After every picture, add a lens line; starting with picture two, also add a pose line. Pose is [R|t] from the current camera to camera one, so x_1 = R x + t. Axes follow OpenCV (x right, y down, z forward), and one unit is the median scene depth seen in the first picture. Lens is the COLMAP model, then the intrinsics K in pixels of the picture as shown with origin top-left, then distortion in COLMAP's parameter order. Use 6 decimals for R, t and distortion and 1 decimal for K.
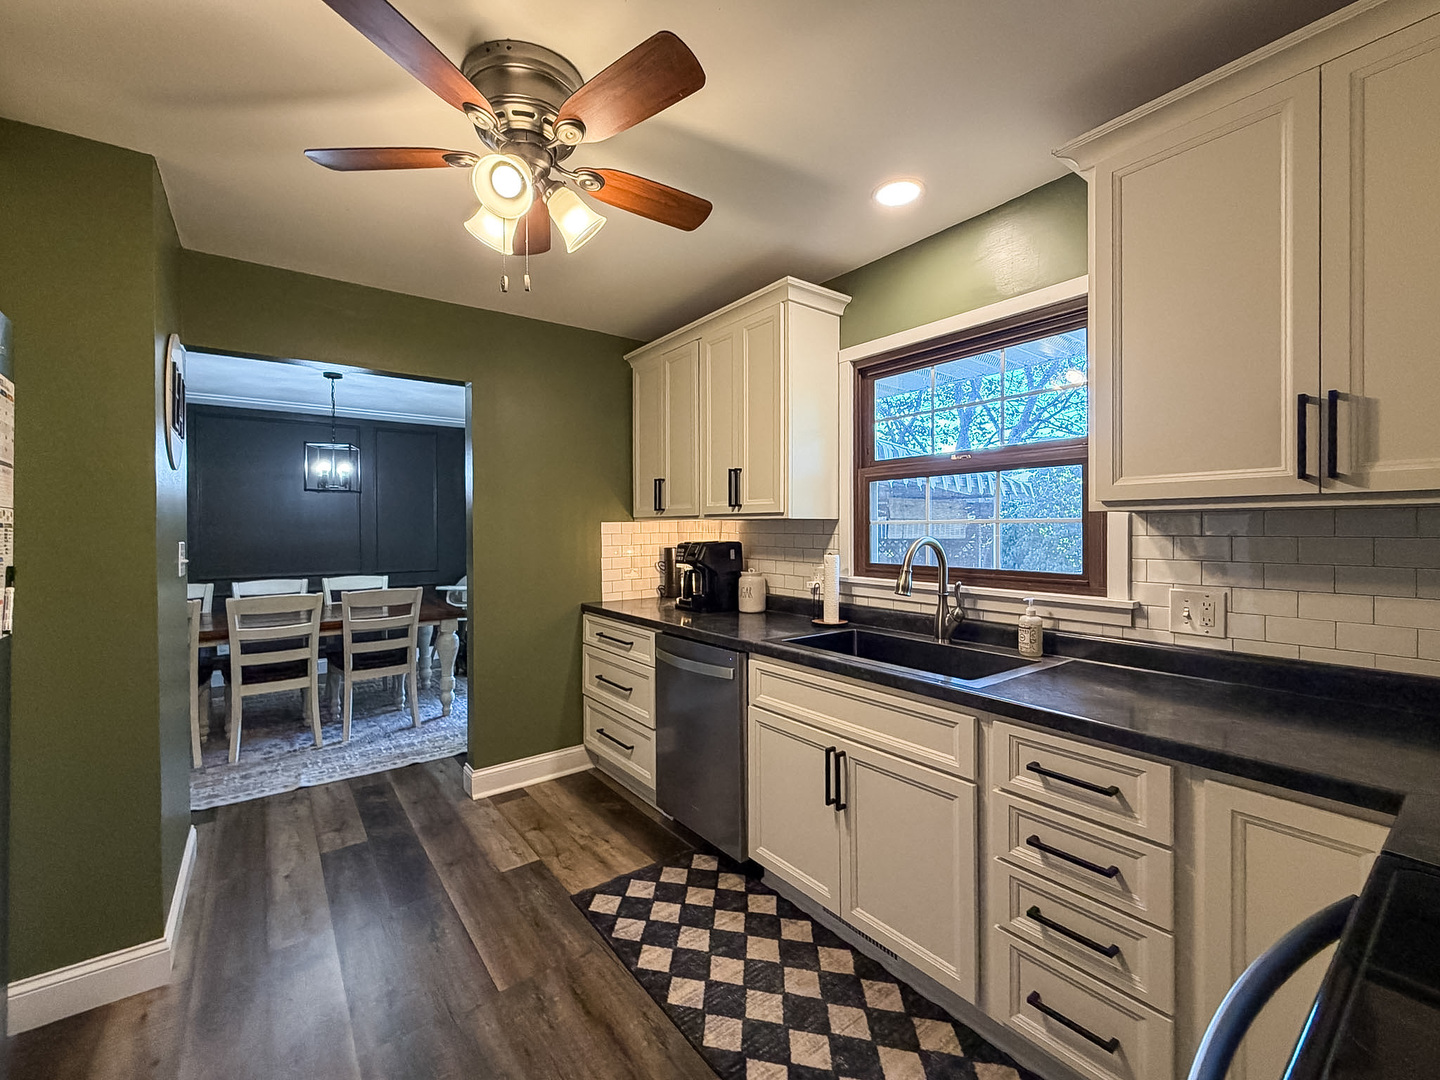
lens RADIAL K [[604.0, 0, 725.5], [0, 604.0, 540.7], [0, 0, 1]] dist [-0.002065, 0.000535]
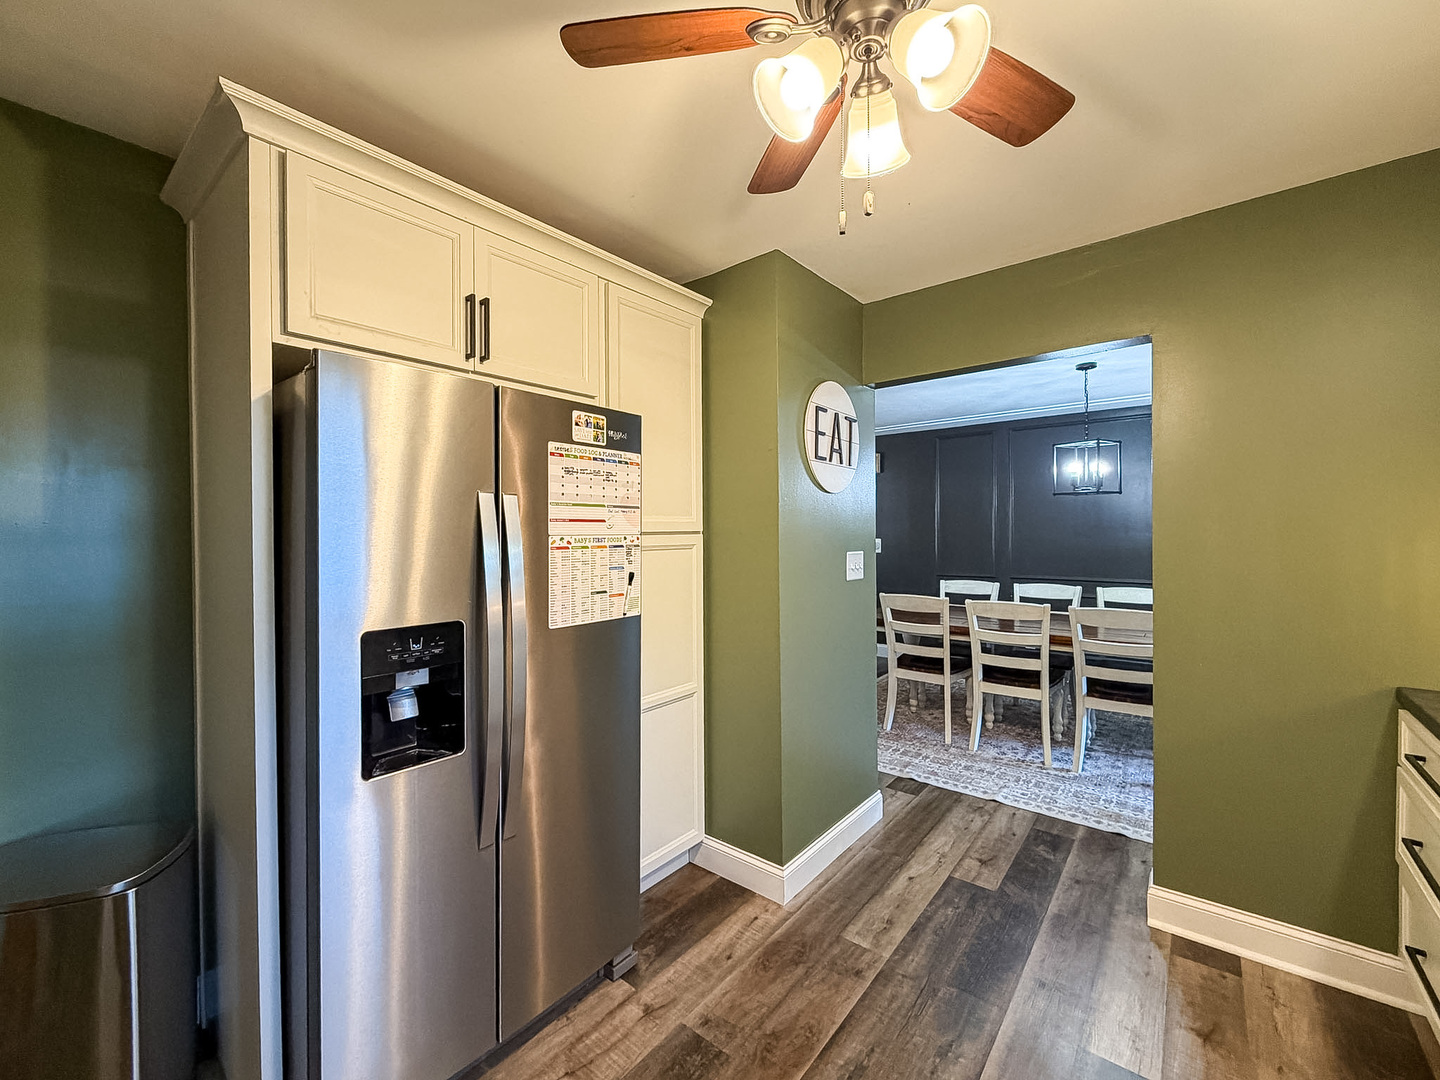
lens RADIAL K [[604.0, 0, 712.8], [0, 604.0, 532.7], [0, 0, 1]] dist [-0.002065, 0.000535]
pose [[0.227465, 0.009296, -0.973742, 0.330470], [-0.018986, 0.999807, 0.005110, -0.050583], [0.973601, 0.017325, 0.227598, 0.745988]]
